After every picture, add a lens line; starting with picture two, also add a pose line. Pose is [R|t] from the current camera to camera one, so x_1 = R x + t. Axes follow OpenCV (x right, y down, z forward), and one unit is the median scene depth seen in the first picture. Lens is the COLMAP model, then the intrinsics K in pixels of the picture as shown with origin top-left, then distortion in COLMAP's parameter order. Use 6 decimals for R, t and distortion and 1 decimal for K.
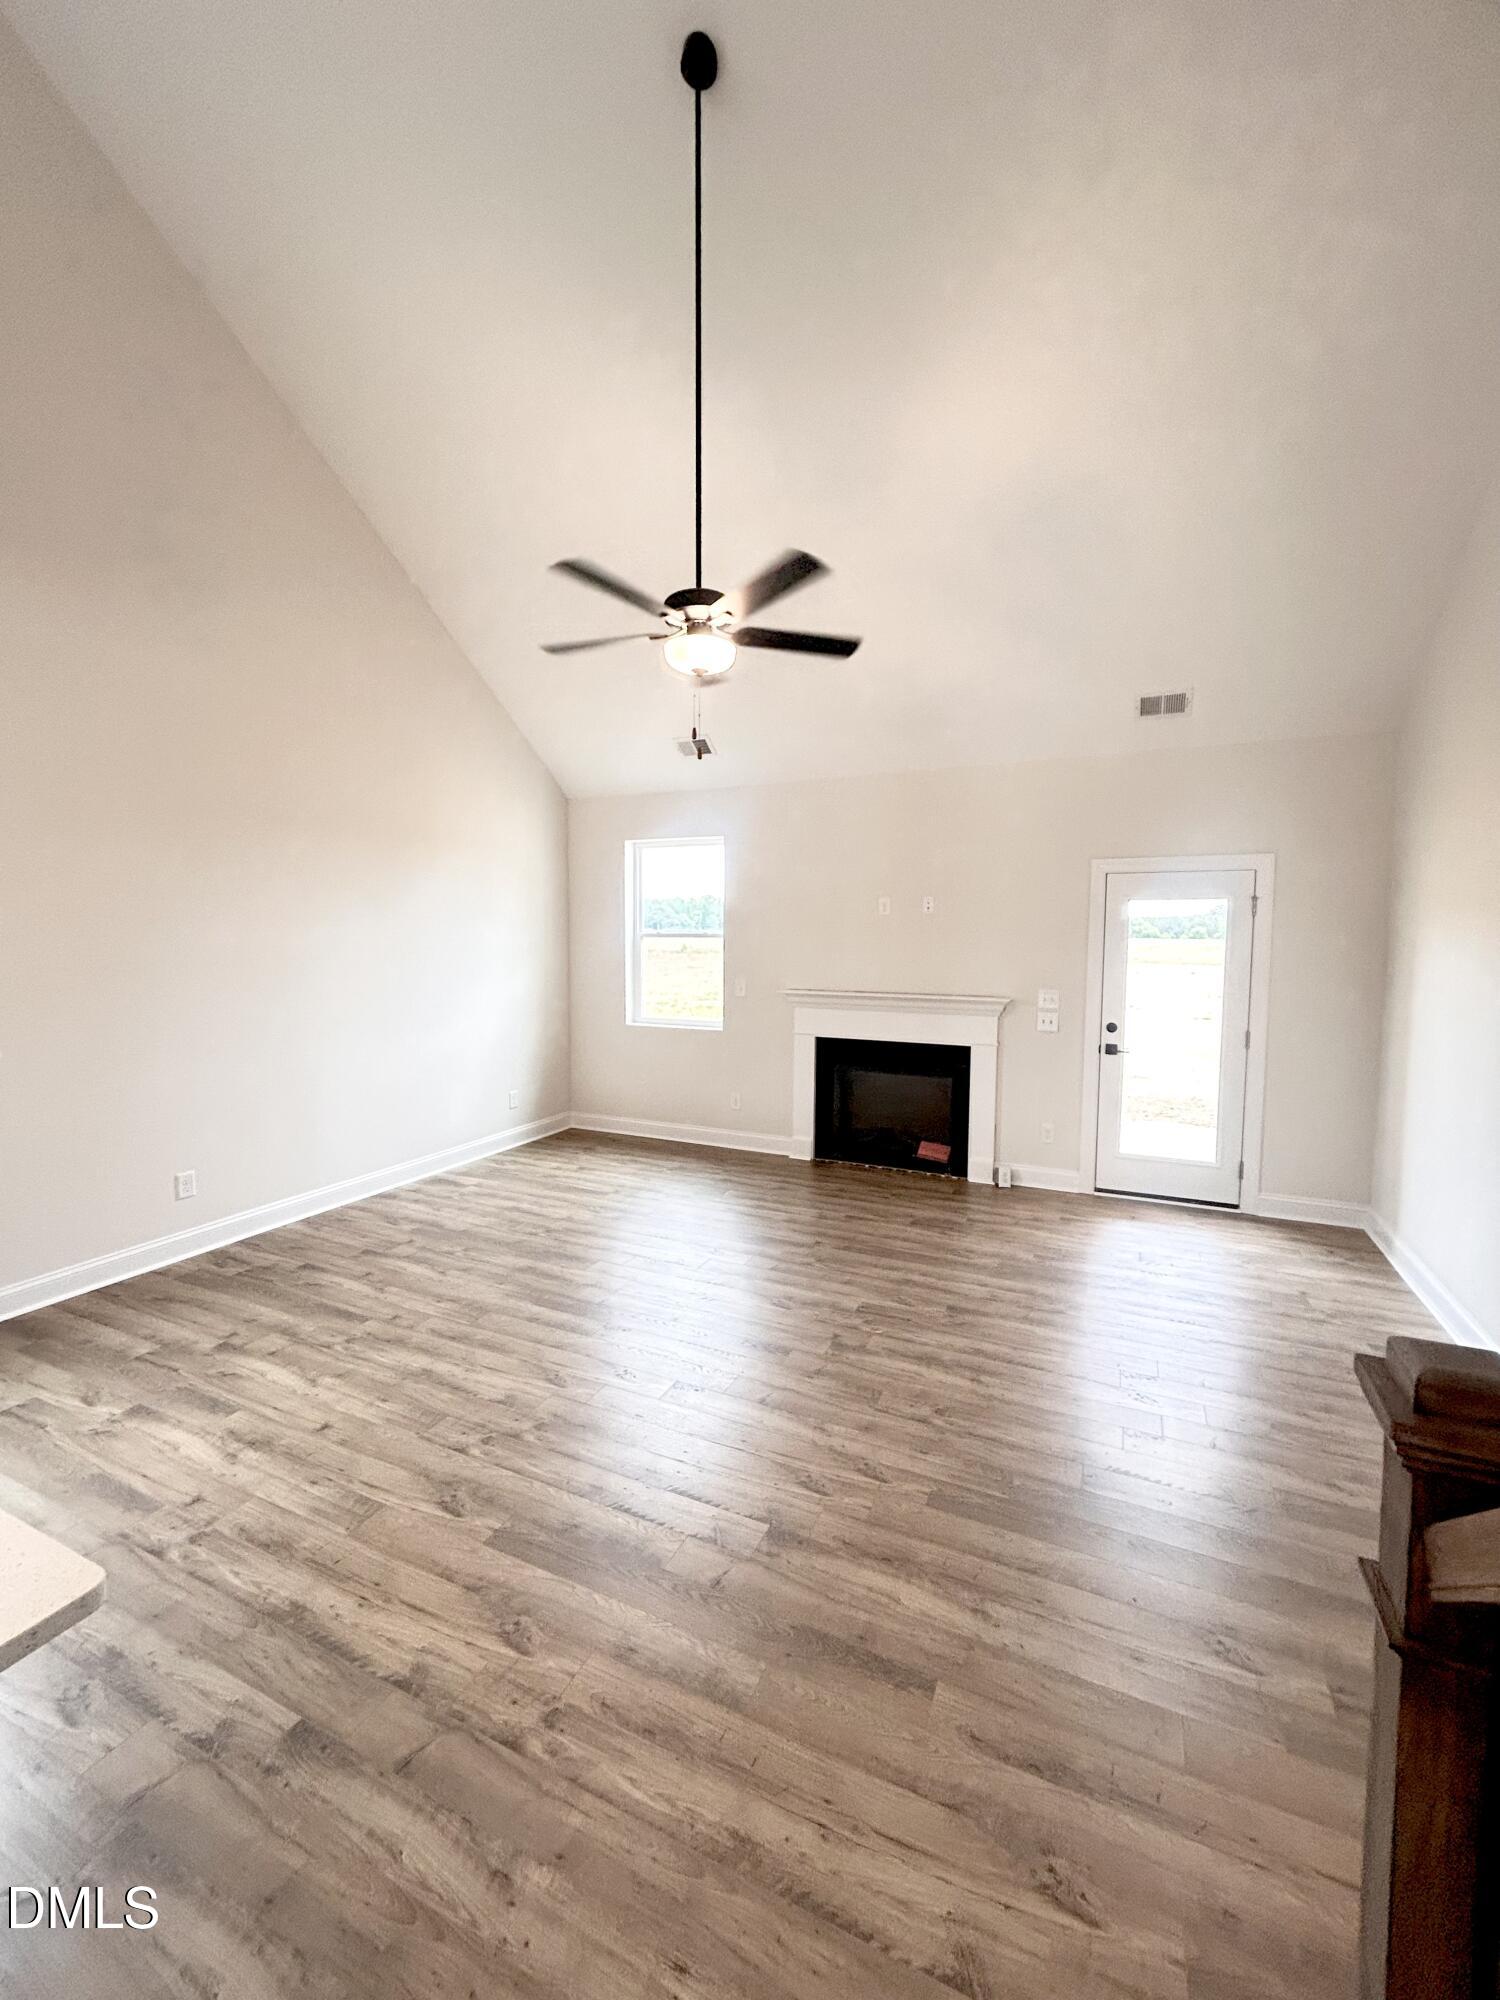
lens RADIAL K [[814.5, 0, 755.3], [0, 814.5, 995.6], [0, 0, 1]] dist [0.000294, 0.000130]
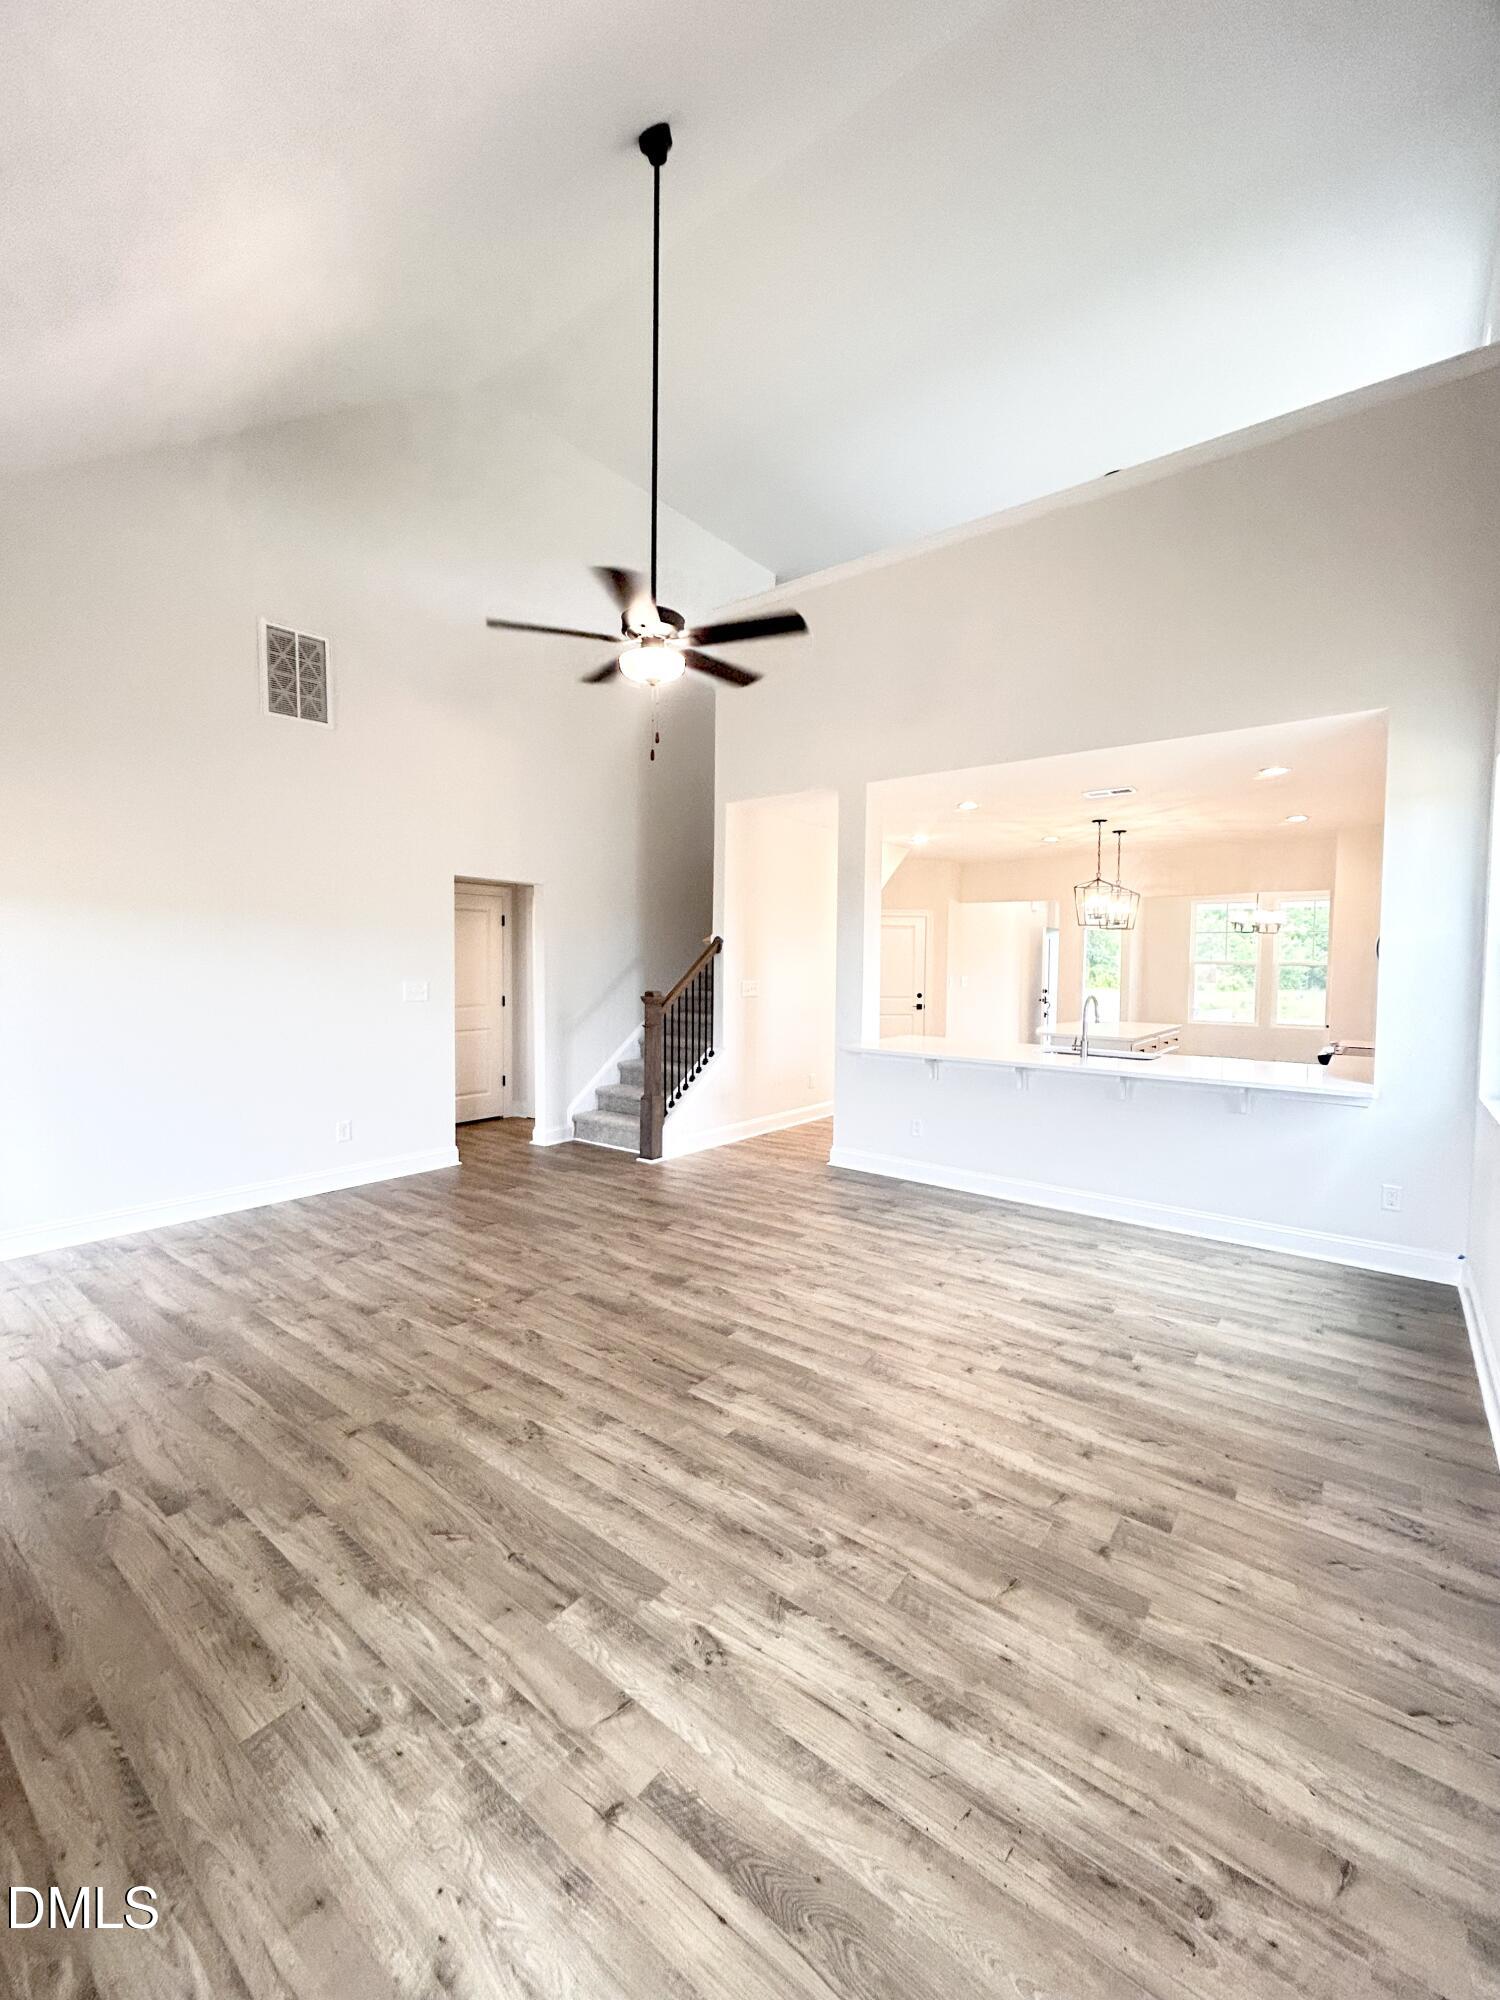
lens RADIAL K [[814.5, 0, 751.8], [0, 814.5, 999.1], [0, 0, 1]] dist [0.000294, 0.000130]
pose [[-0.973447, -0.025988, 0.227433, -0.430245], [0.001413, 0.992833, 0.119498, -0.095139], [-0.228908, 0.116646, -0.966434, 1.941854]]
